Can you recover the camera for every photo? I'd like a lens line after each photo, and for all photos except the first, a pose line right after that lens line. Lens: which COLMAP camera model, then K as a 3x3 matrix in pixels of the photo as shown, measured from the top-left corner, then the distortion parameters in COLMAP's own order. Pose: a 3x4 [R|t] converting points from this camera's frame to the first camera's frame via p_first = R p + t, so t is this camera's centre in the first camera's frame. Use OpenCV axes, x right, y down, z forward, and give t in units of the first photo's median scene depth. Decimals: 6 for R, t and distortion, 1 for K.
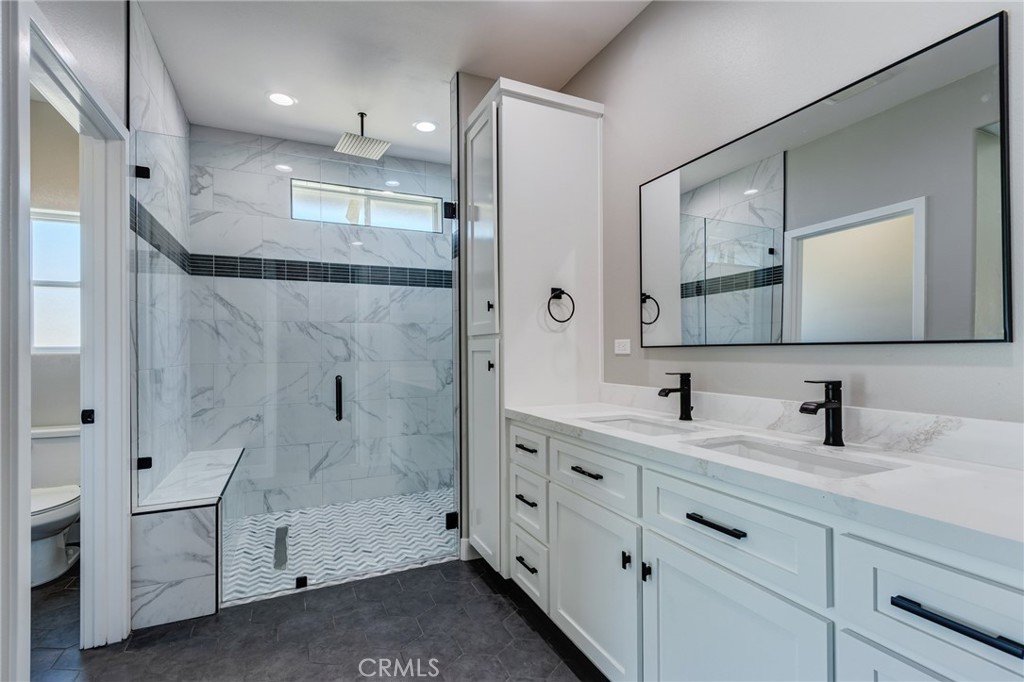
lens RADIAL K [[457.9, 0, 502.9], [0, 457.9, 345.5], [0, 0, 1]] dist [0.004613, 0.000166]
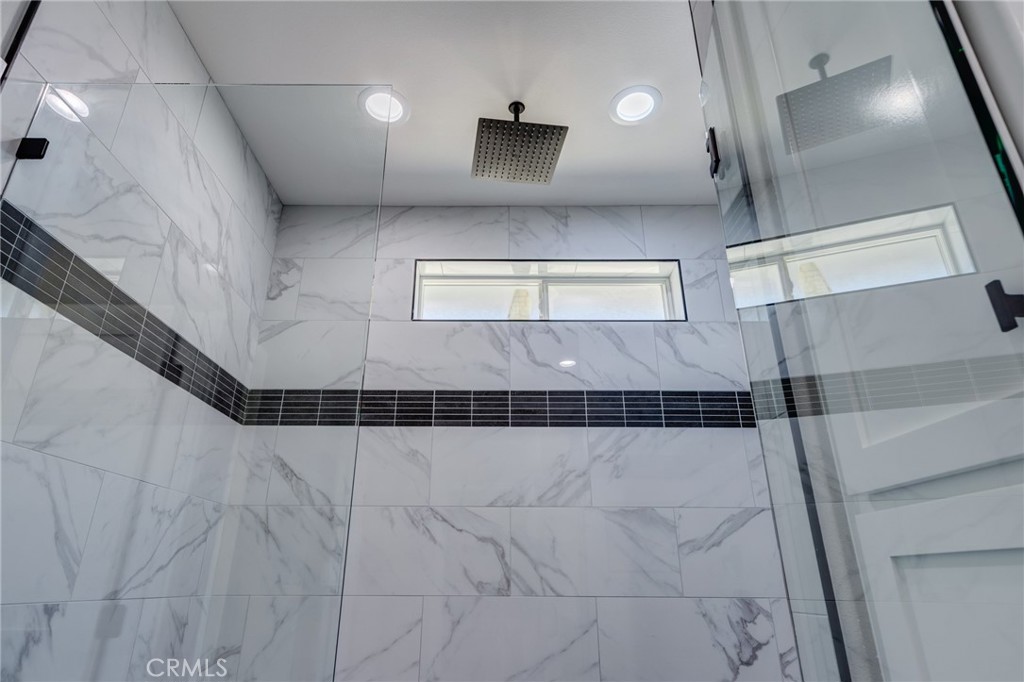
lens RADIAL K [[570.6, 0, 501.8], [0, 570.6, 345.3], [0, 0, 1]] dist [0.006623, 0.000659]
pose [[0.906213, -0.152610, -0.394319, -0.082424], [-0.007190, 0.926895, -0.375252, 0.017689], [0.422759, 0.342894, 0.838867, 0.451586]]
